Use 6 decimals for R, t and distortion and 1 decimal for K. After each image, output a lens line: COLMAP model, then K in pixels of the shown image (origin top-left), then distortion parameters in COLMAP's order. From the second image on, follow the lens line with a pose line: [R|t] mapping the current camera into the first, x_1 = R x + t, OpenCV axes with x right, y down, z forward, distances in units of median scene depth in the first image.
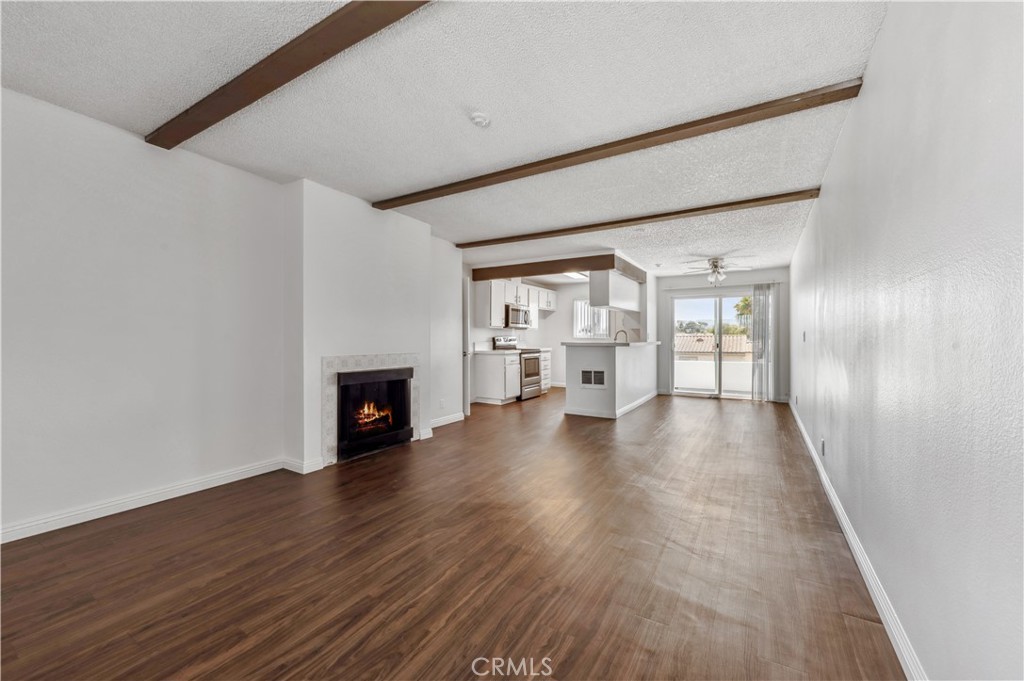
lens RADIAL K [[409.1, 0, 519.2], [0, 409.1, 339.9], [0, 0, 1]] dist [-0.003120, -0.000248]
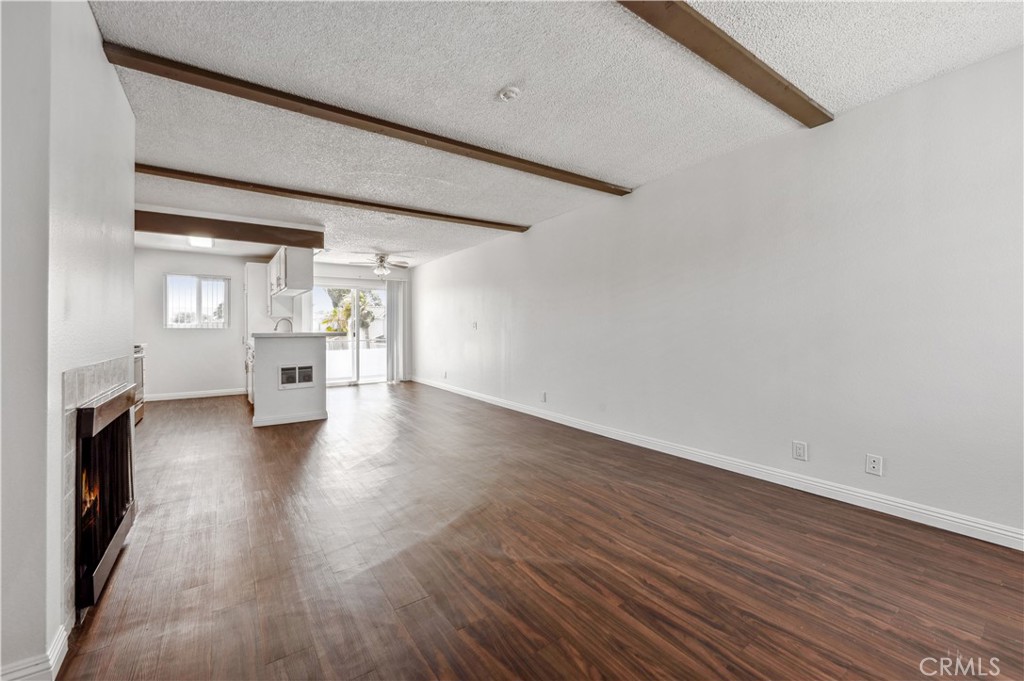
lens RADIAL K [[409.1, 0, 512.6], [0, 409.1, 332.8], [0, 0, 1]] dist [-0.003120, -0.000248]
pose [[0.408659, -0.014108, 0.912578, -0.395946], [0.007101, 0.999899, 0.012278, -0.000667], [-0.912660, 0.001463, 0.408718, 0.257183]]
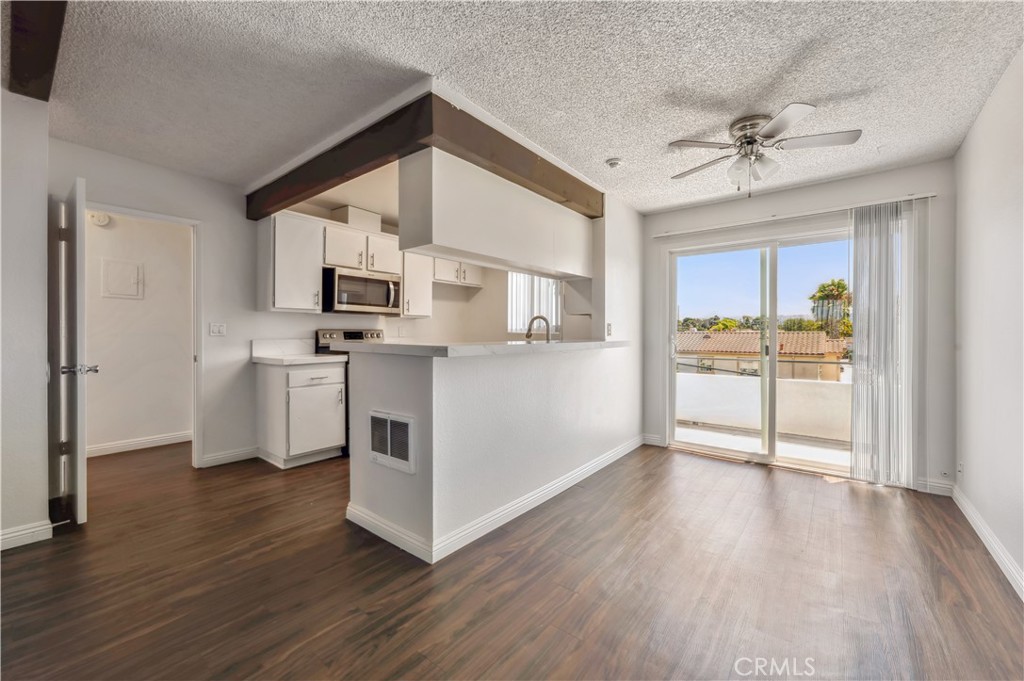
lens RADIAL K [[409.1, 0, 511.4], [0, 409.1, 339.6], [0, 0, 1]] dist [-0.003120, -0.000248]
pose [[0.989273, 0.003734, -0.146031, 0.342618], [-0.002581, 0.999964, 0.008083, -0.000895], [0.146056, -0.007620, 0.989247, 0.640907]]
